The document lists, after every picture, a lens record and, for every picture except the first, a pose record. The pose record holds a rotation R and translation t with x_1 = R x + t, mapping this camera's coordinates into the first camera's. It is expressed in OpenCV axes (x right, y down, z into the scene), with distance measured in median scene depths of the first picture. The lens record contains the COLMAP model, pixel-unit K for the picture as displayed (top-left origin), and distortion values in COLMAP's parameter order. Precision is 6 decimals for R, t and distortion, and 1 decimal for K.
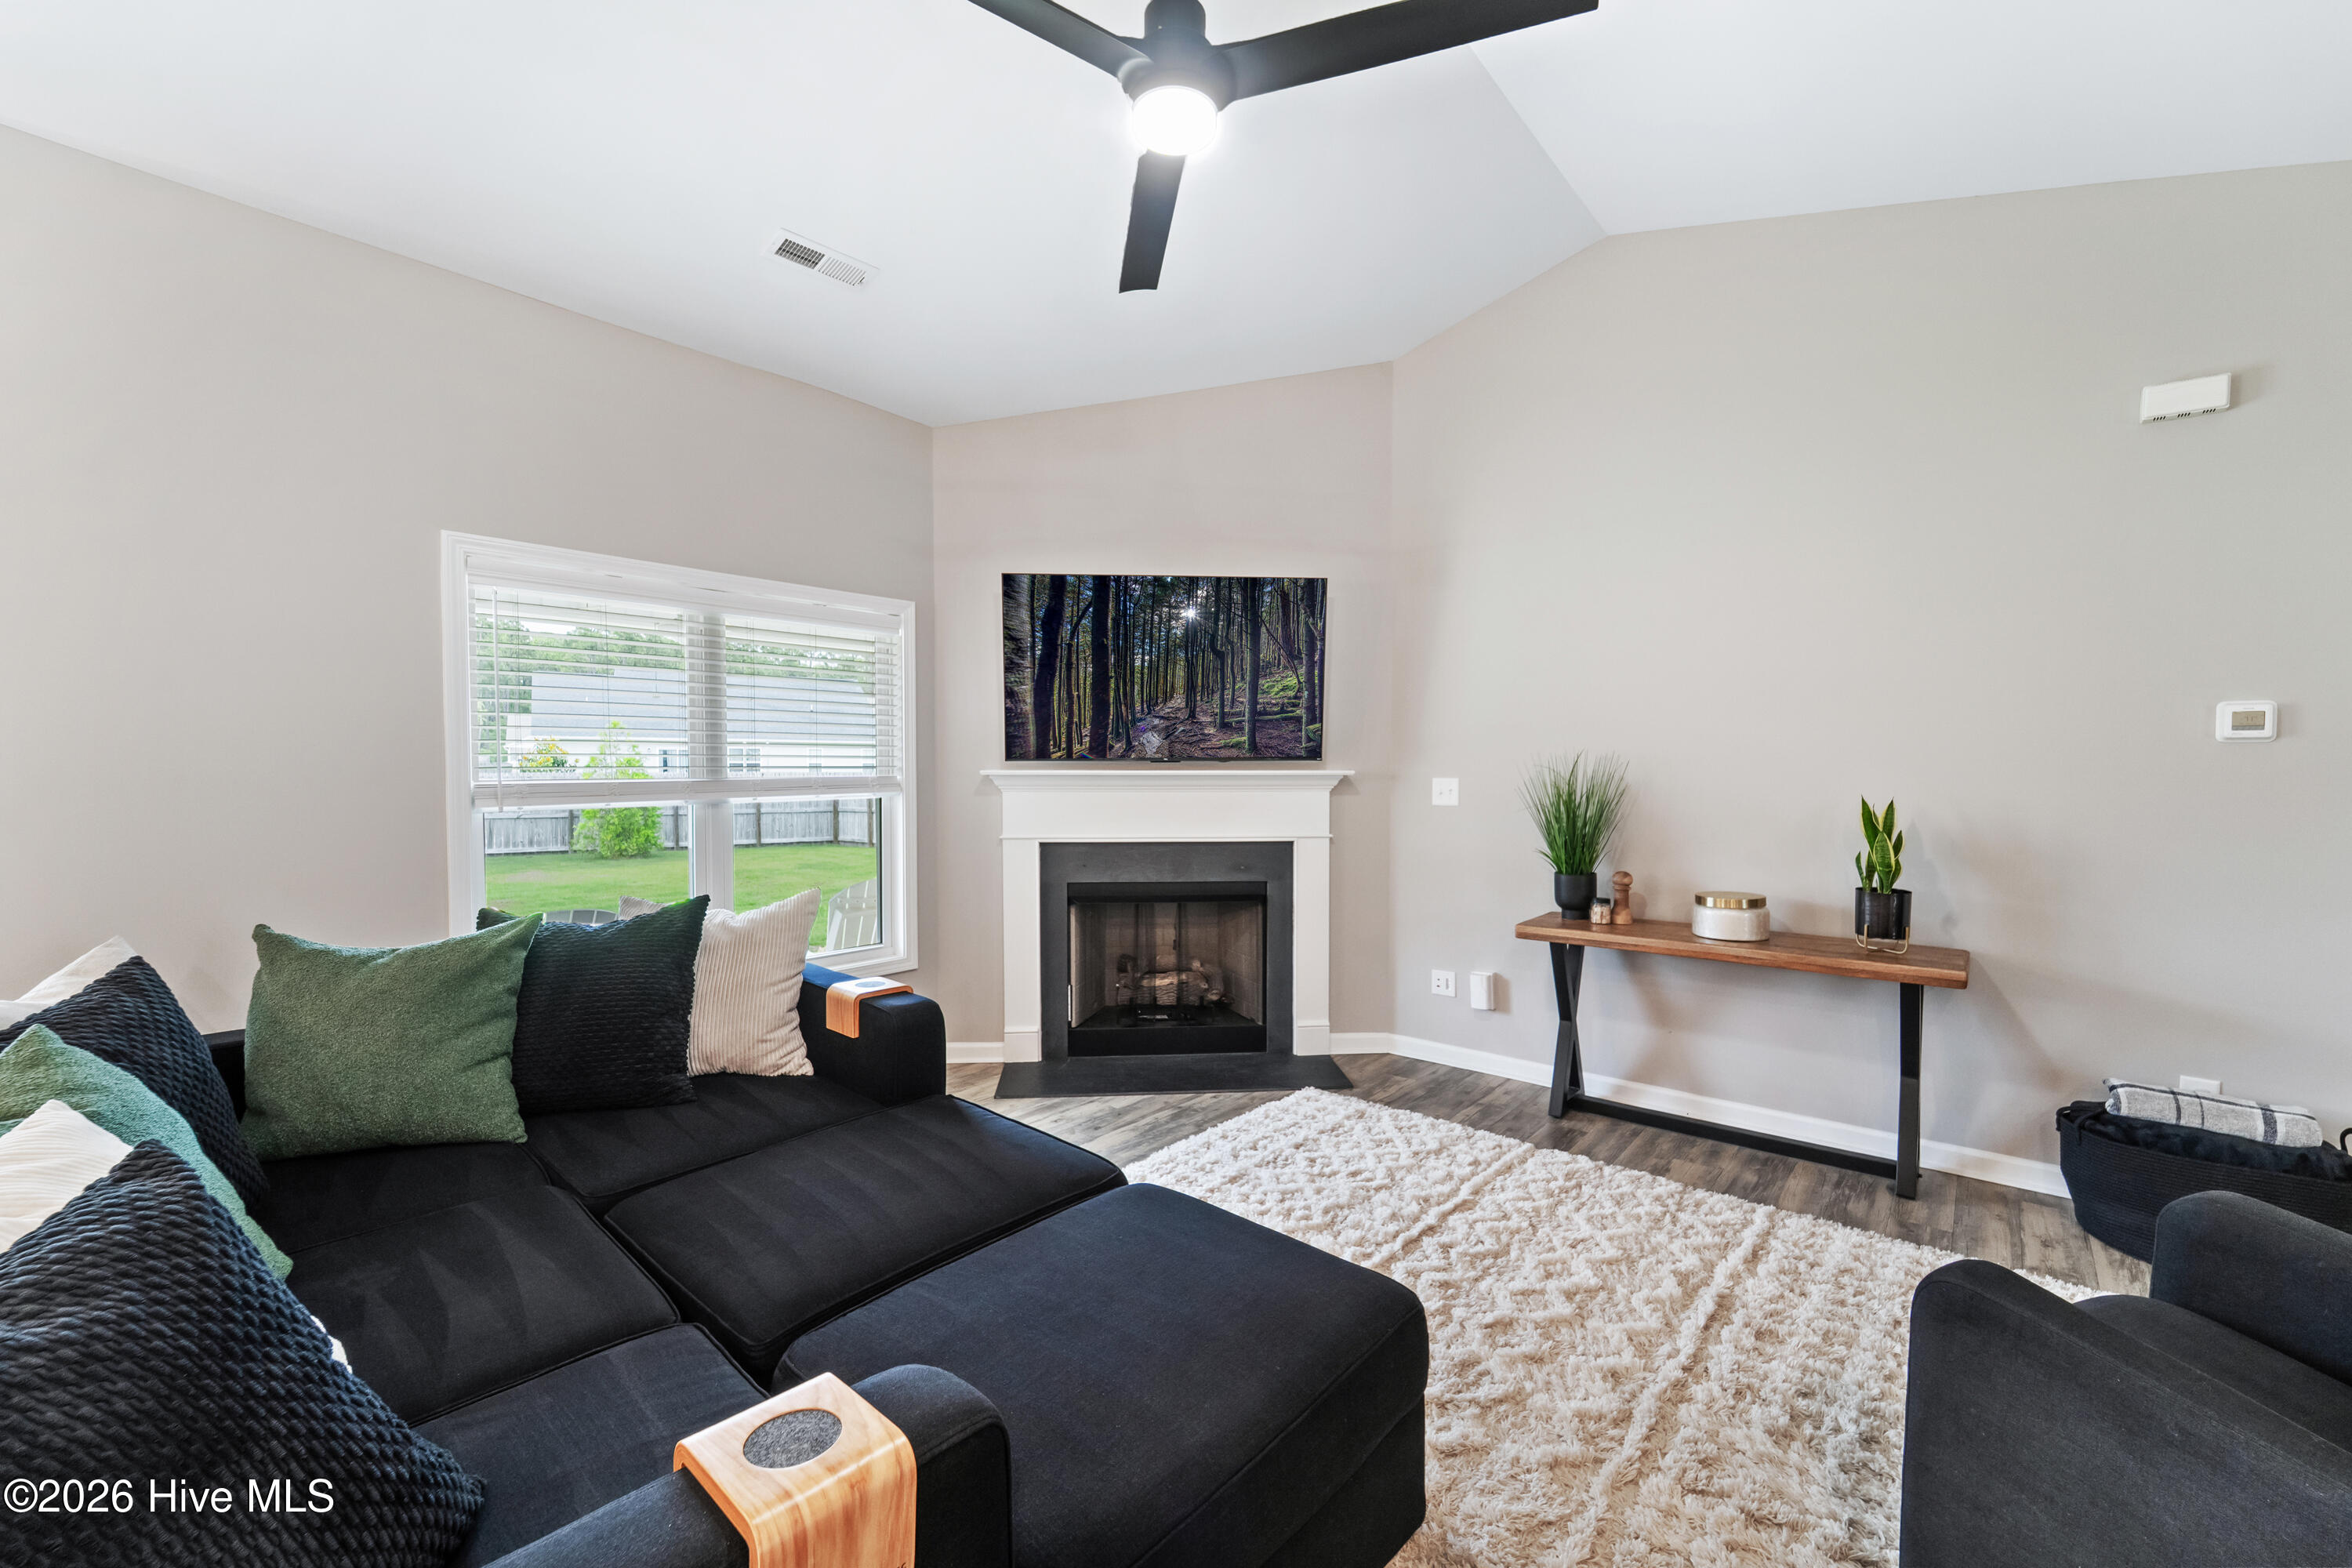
lens RADIAL K [[957.8, 0, 1180.7], [0, 957.8, 789.5], [0, 0, 1]] dist [0.004773, -0.002599]
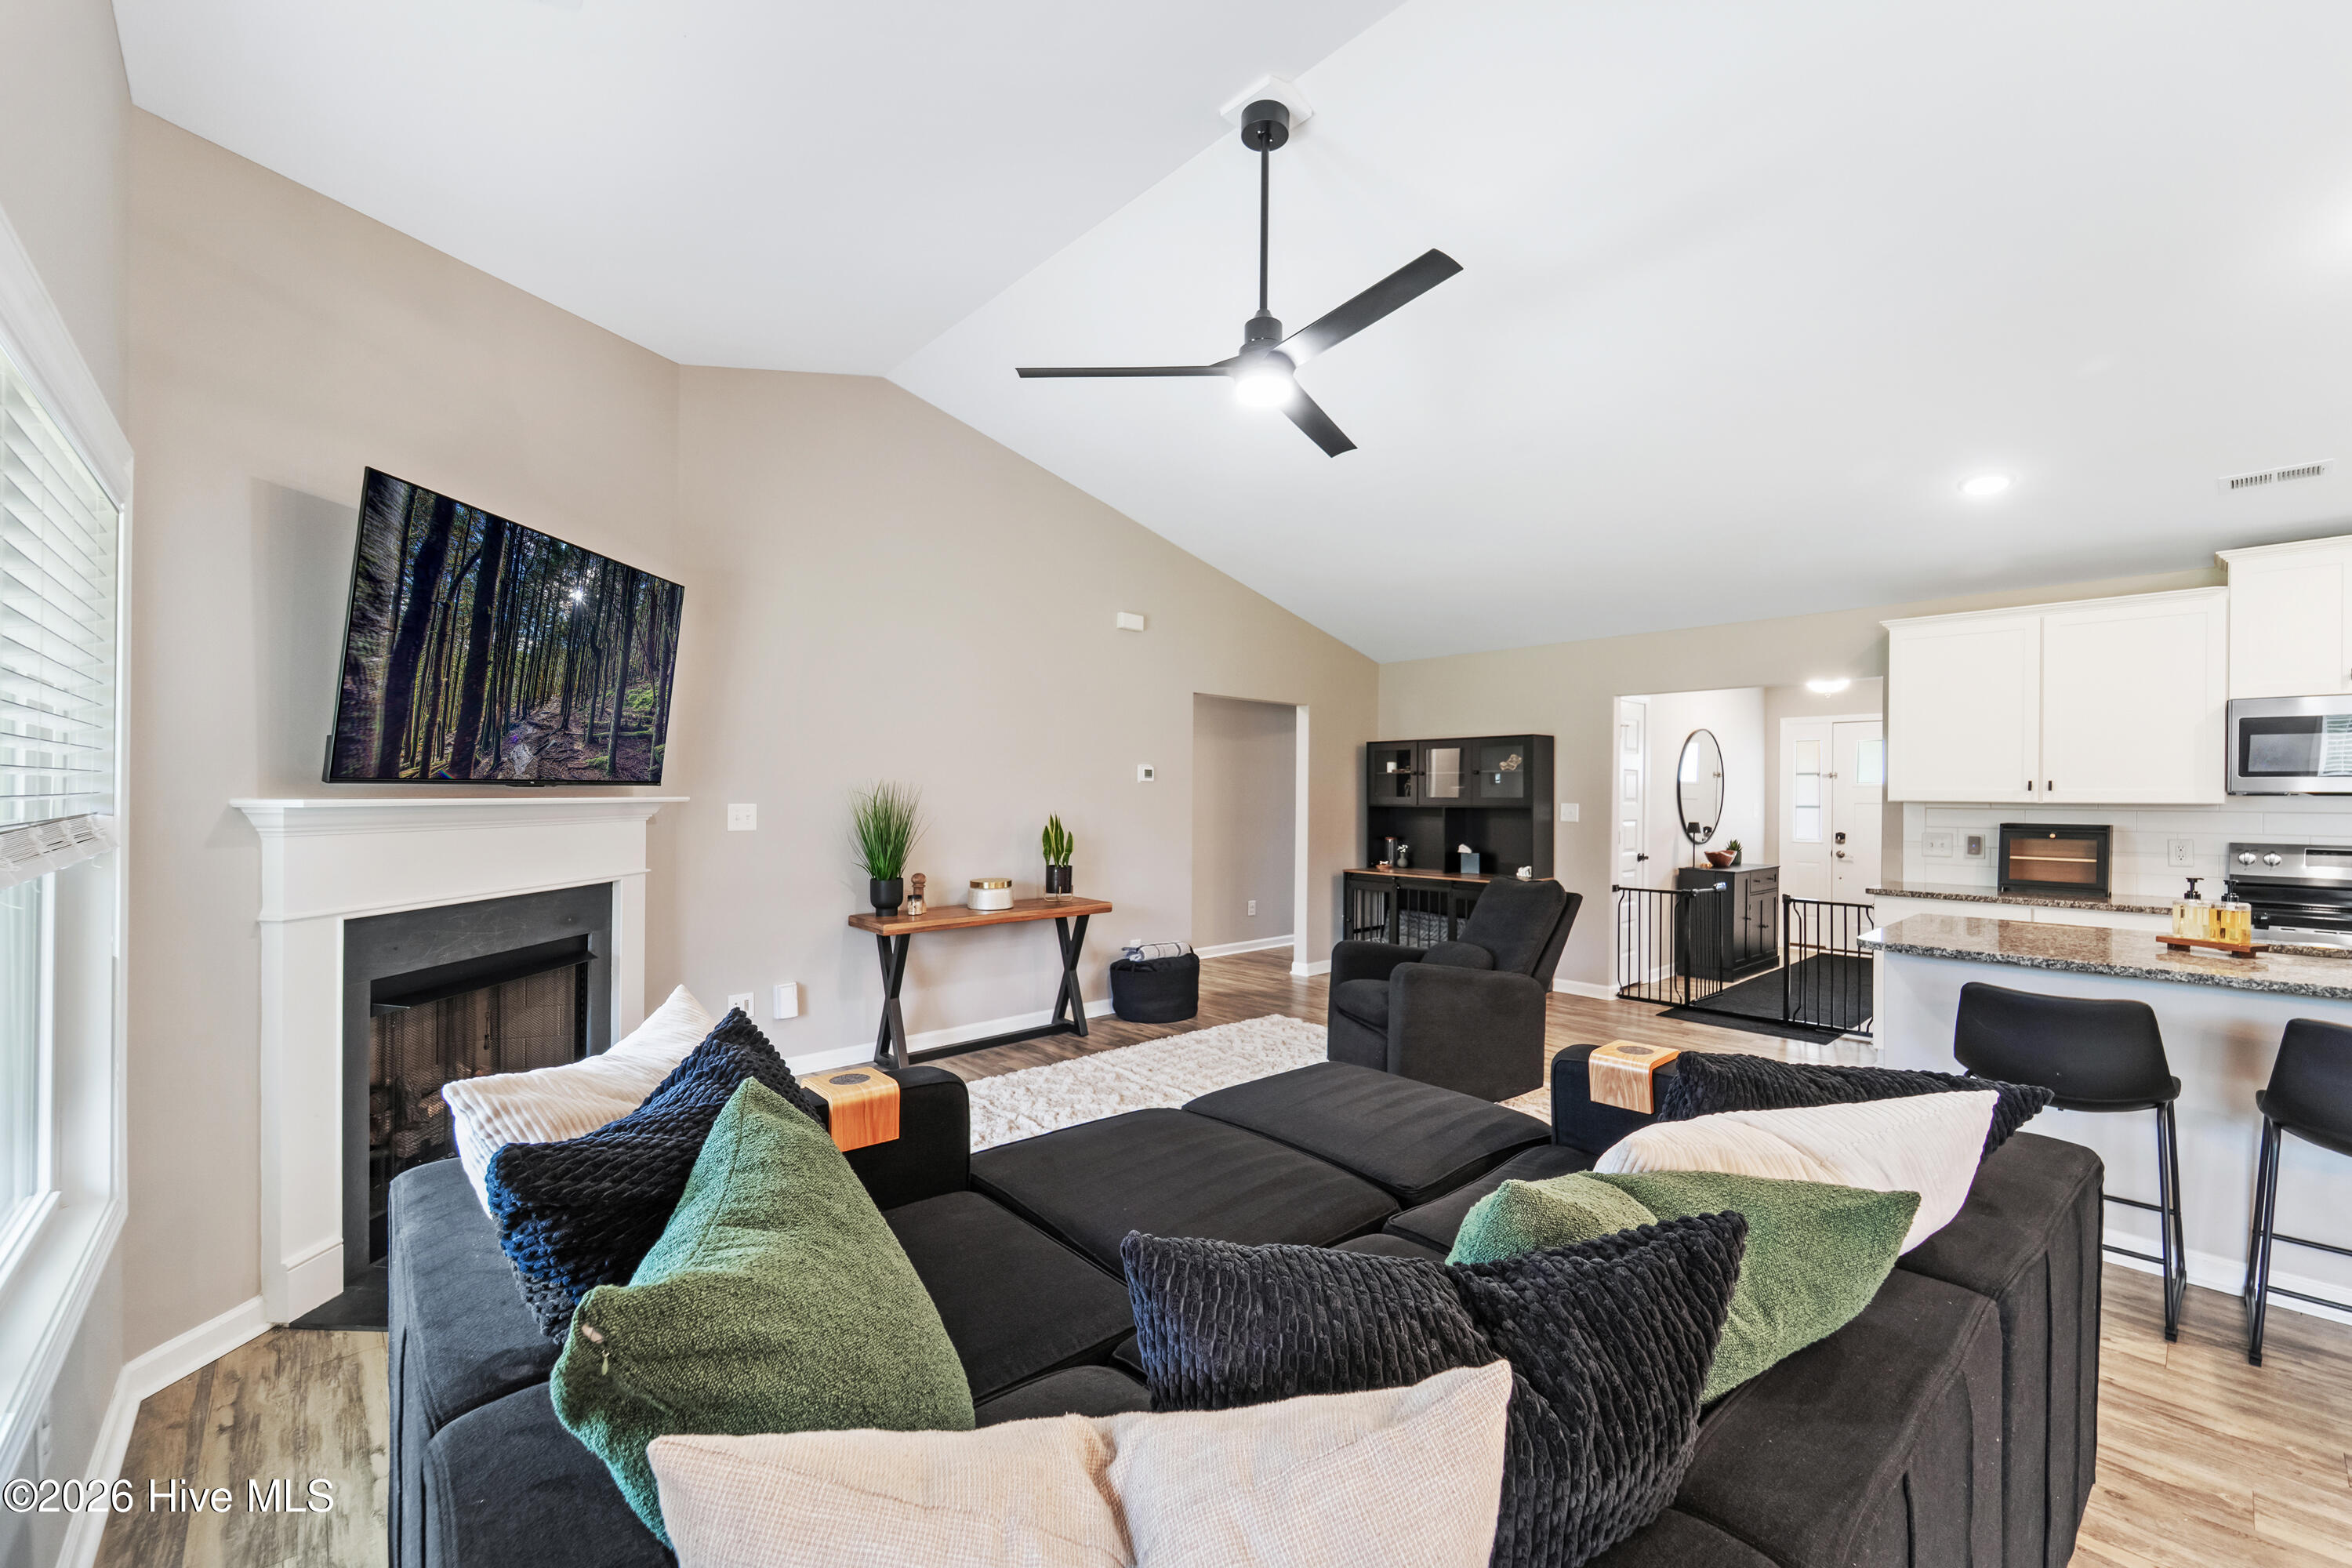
lens RADIAL K [[957.8, 0, 1193.7], [0, 957.8, 798.6], [0, 0, 1]] dist [0.004773, -0.002599]
pose [[0.118539, -0.005018, 0.992937, -0.703645], [0.019937, 0.999798, 0.002672, -0.011013], [-0.992749, 0.019479, 0.118615, 0.416955]]
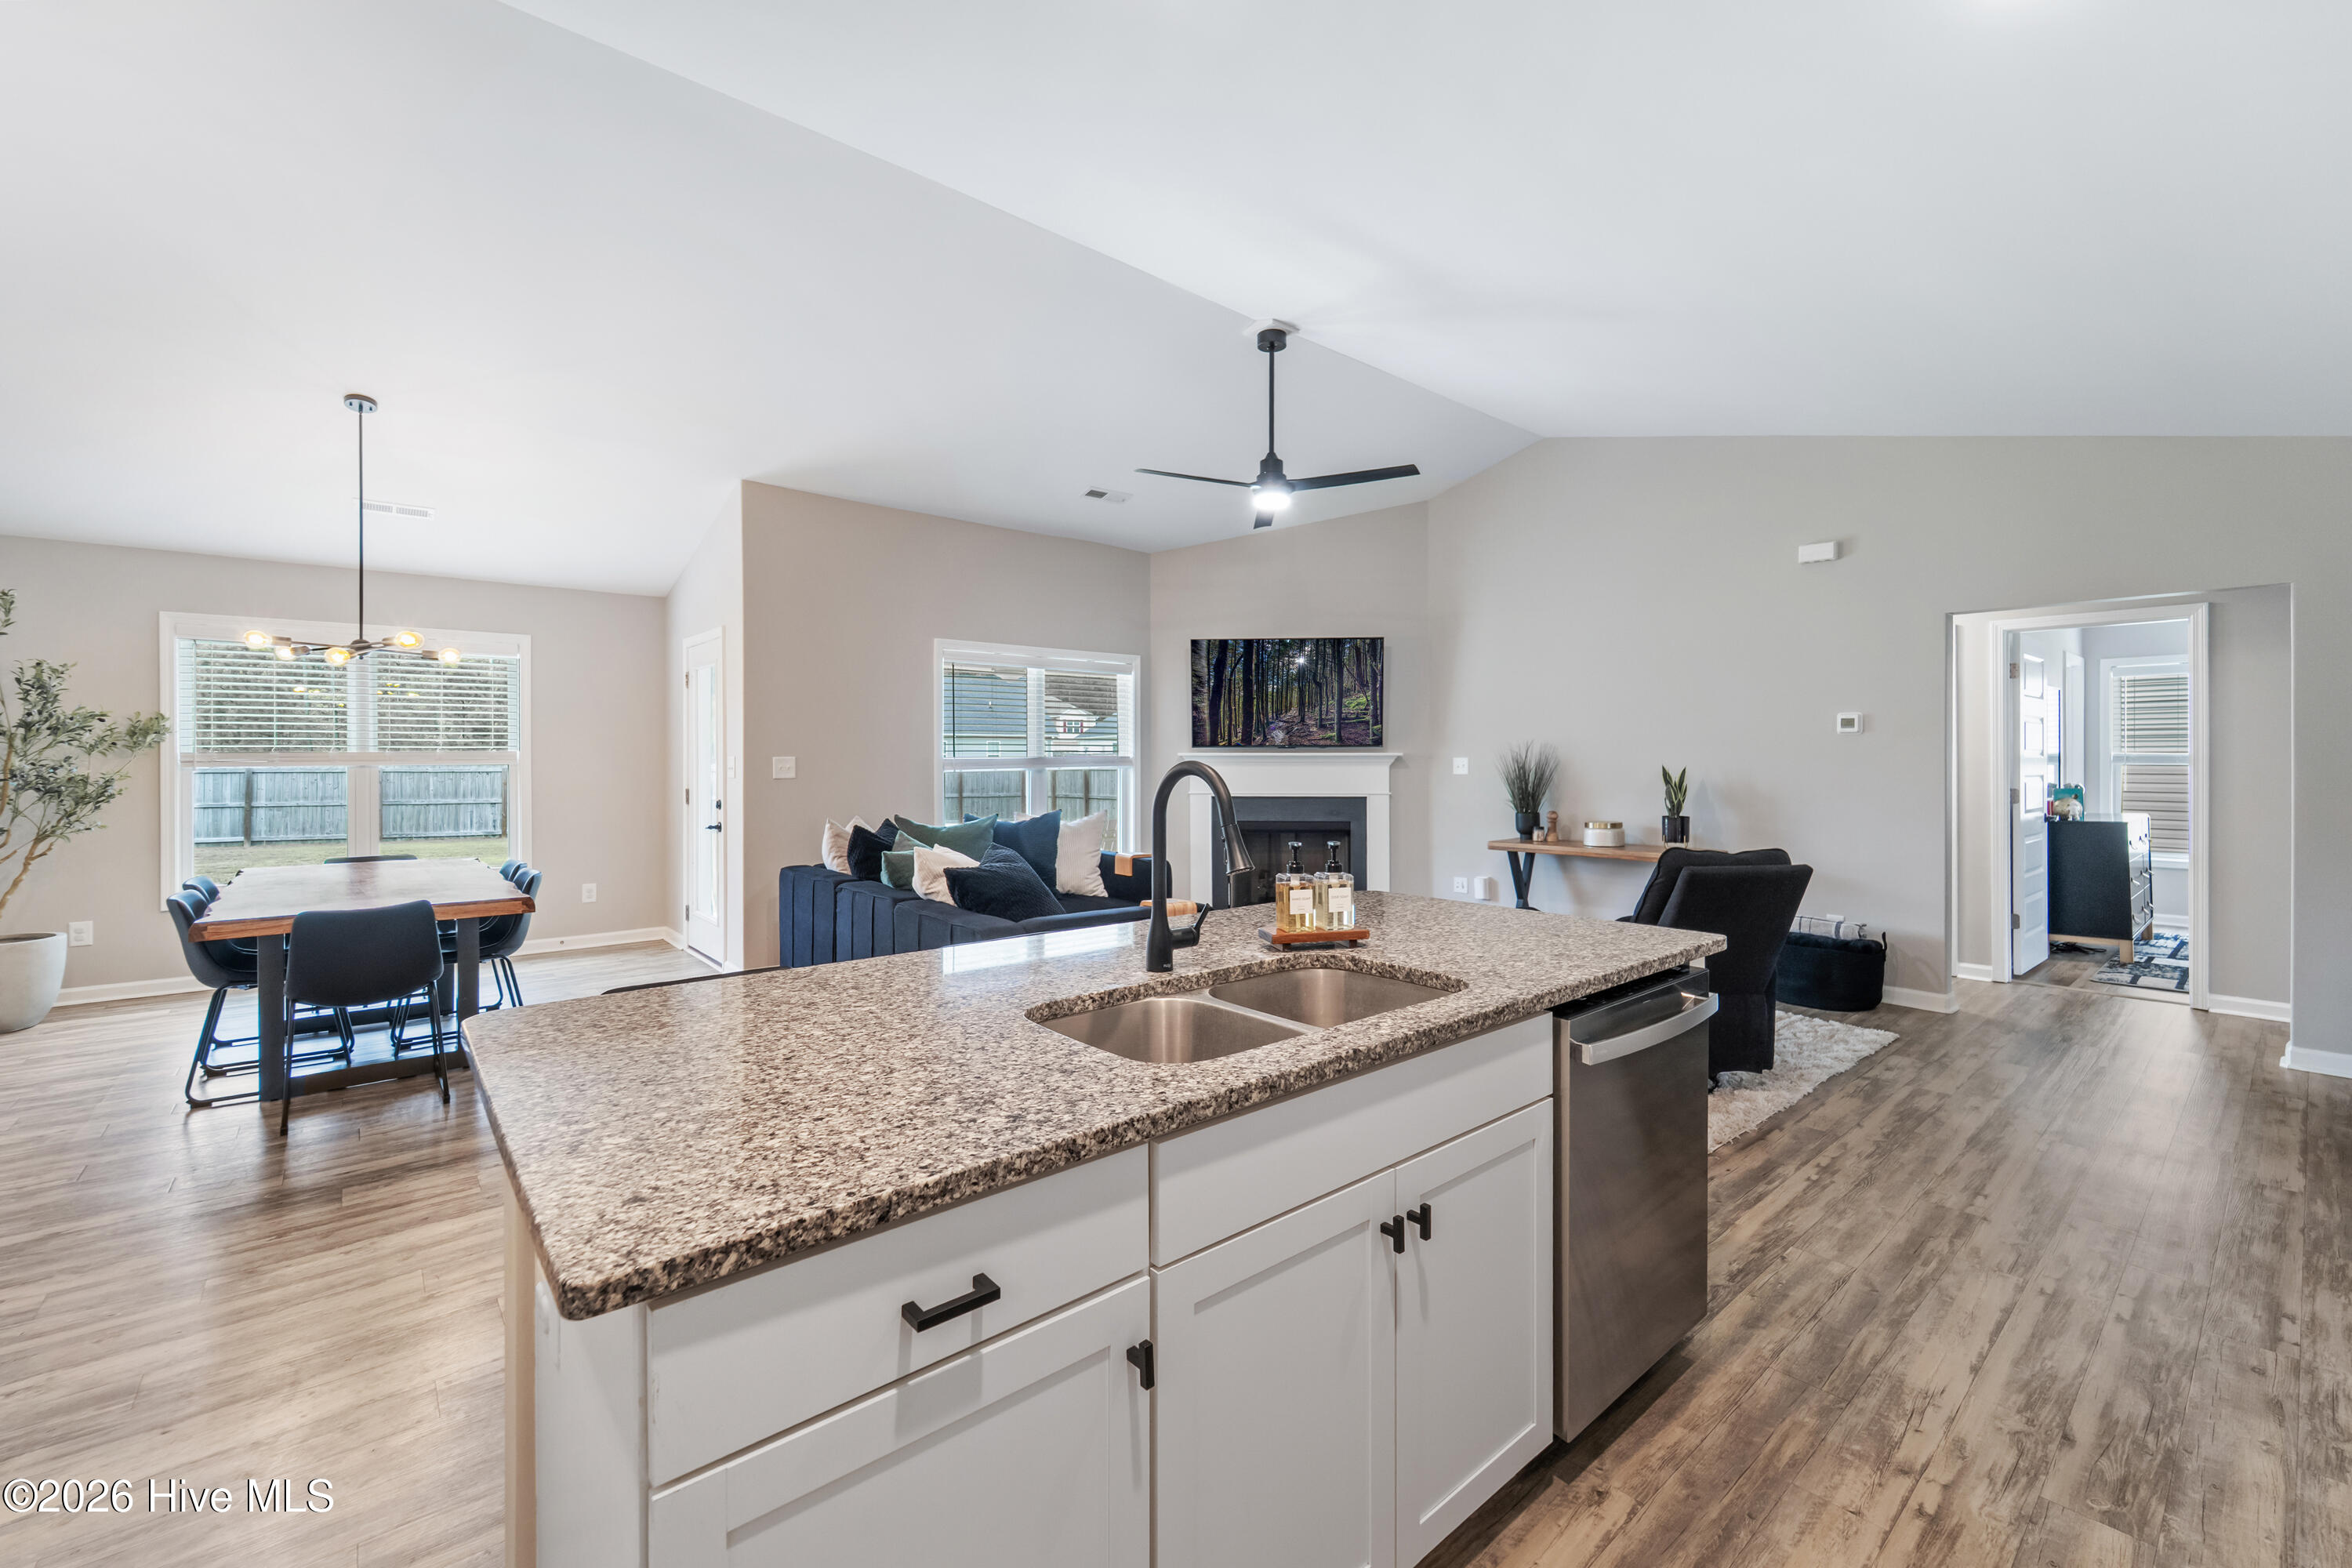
lens RADIAL K [[957.8, 0, 1202.2], [0, 957.8, 766.7], [0, 0, 1]] dist [0.004773, -0.002599]
pose [[0.989983, -0.000100, -0.141185, 0.076308], [-0.002028, 0.999887, -0.014928, 0.029942], [0.141171, 0.015065, 0.989871, -0.696569]]
